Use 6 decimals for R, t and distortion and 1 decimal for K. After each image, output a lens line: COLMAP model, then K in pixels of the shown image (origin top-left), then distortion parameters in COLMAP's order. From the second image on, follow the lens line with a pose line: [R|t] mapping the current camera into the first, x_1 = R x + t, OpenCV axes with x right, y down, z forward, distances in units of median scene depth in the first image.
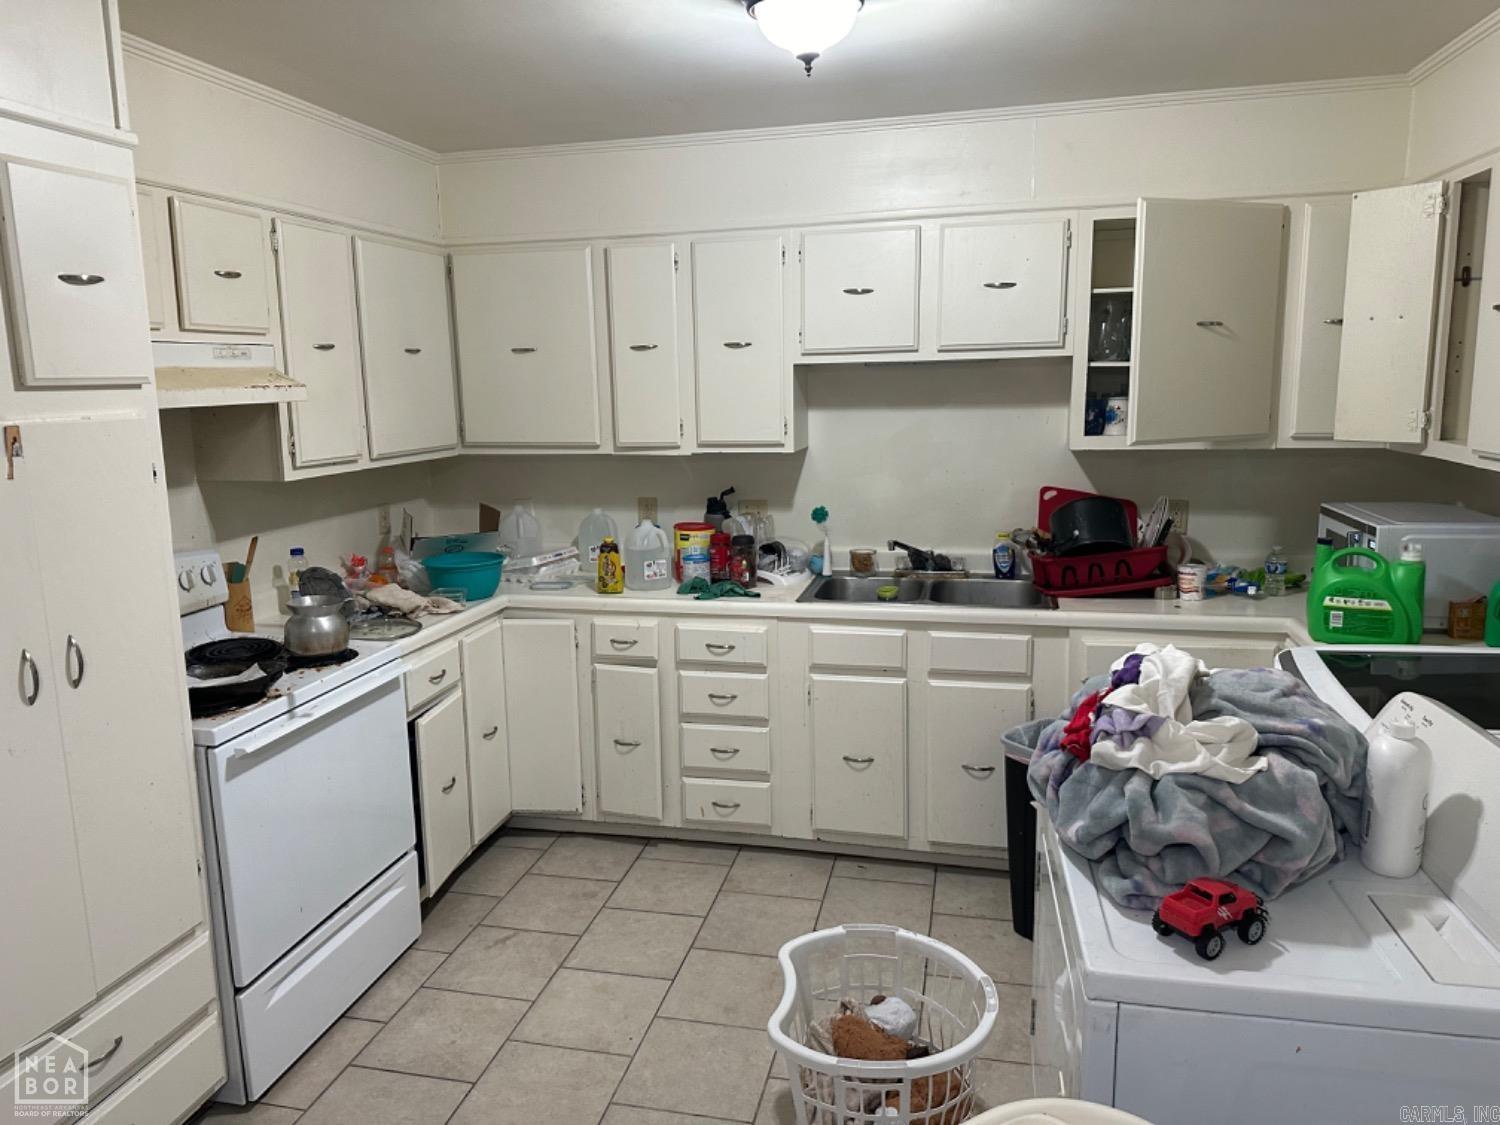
lens RADIAL K [[1054.3, 0, 748.9], [0, 1054.3, 562.2], [0, 0, 1]] dist [0.047470, -0.052309]
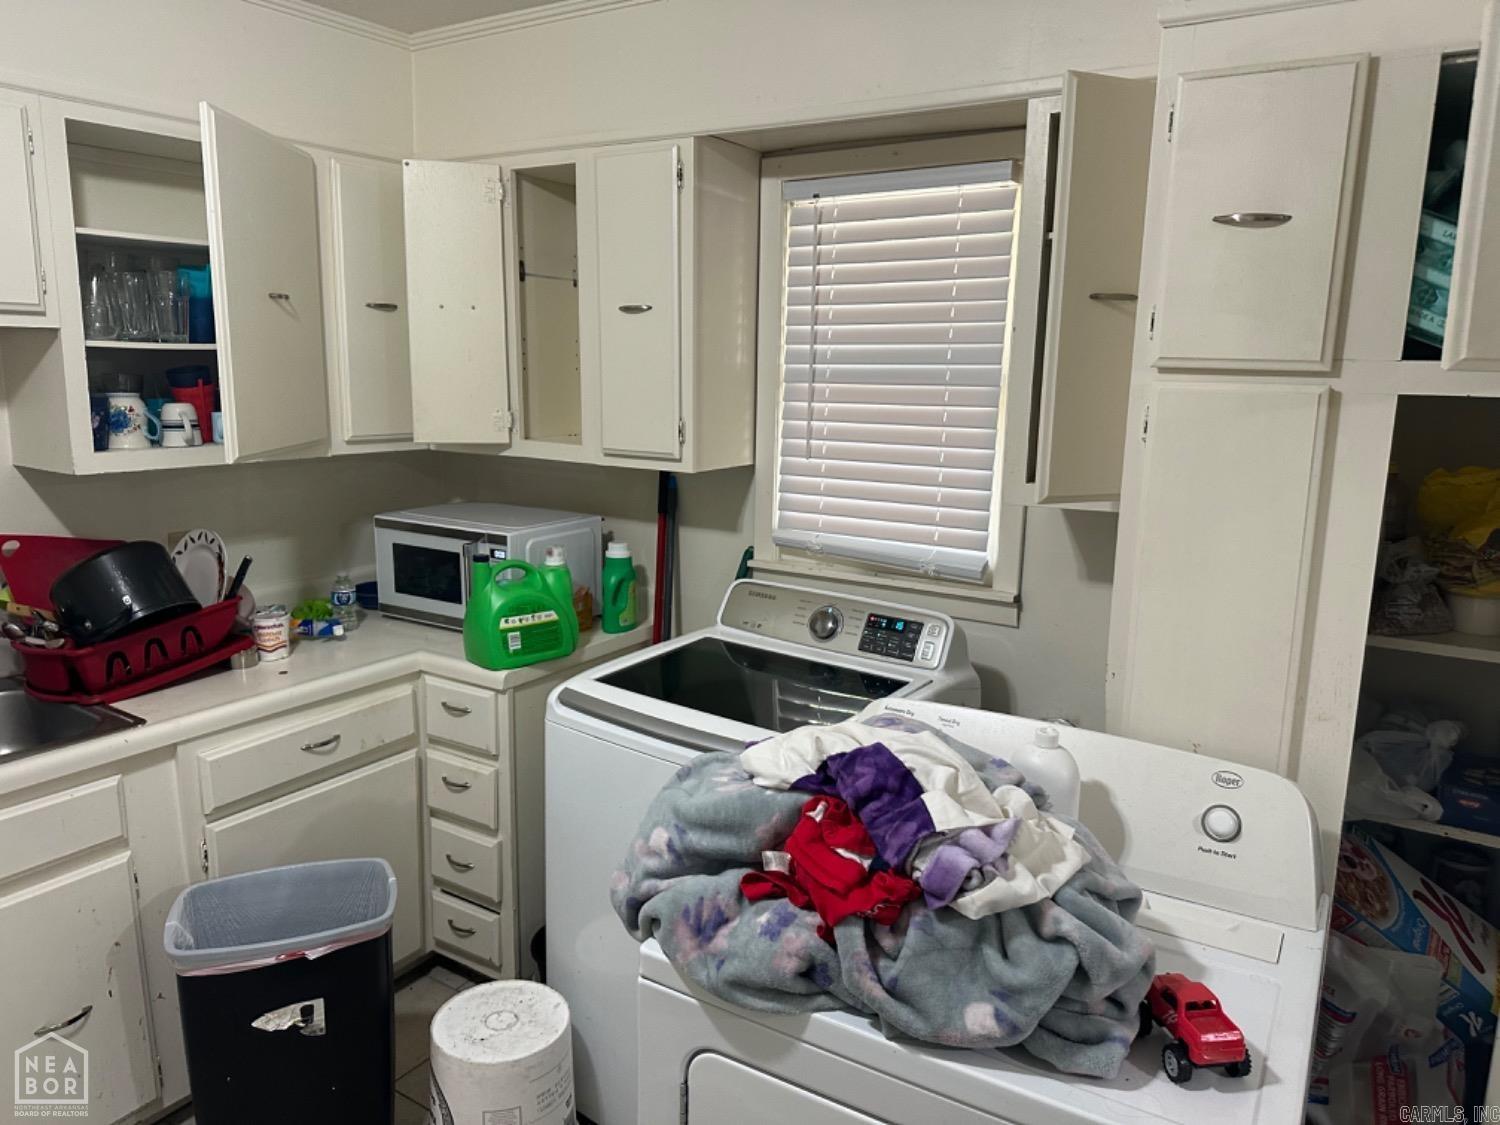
lens RADIAL K [[1054.3, 0, 752.3], [0, 1054.3, 550.6], [0, 0, 1]] dist [0.047470, -0.052309]
pose [[0.334034, -0.141885, 0.931821, -0.183372], [0.142781, 0.984814, 0.098770, -0.073379], [-0.931684, 0.100054, 0.349220, 0.441797]]
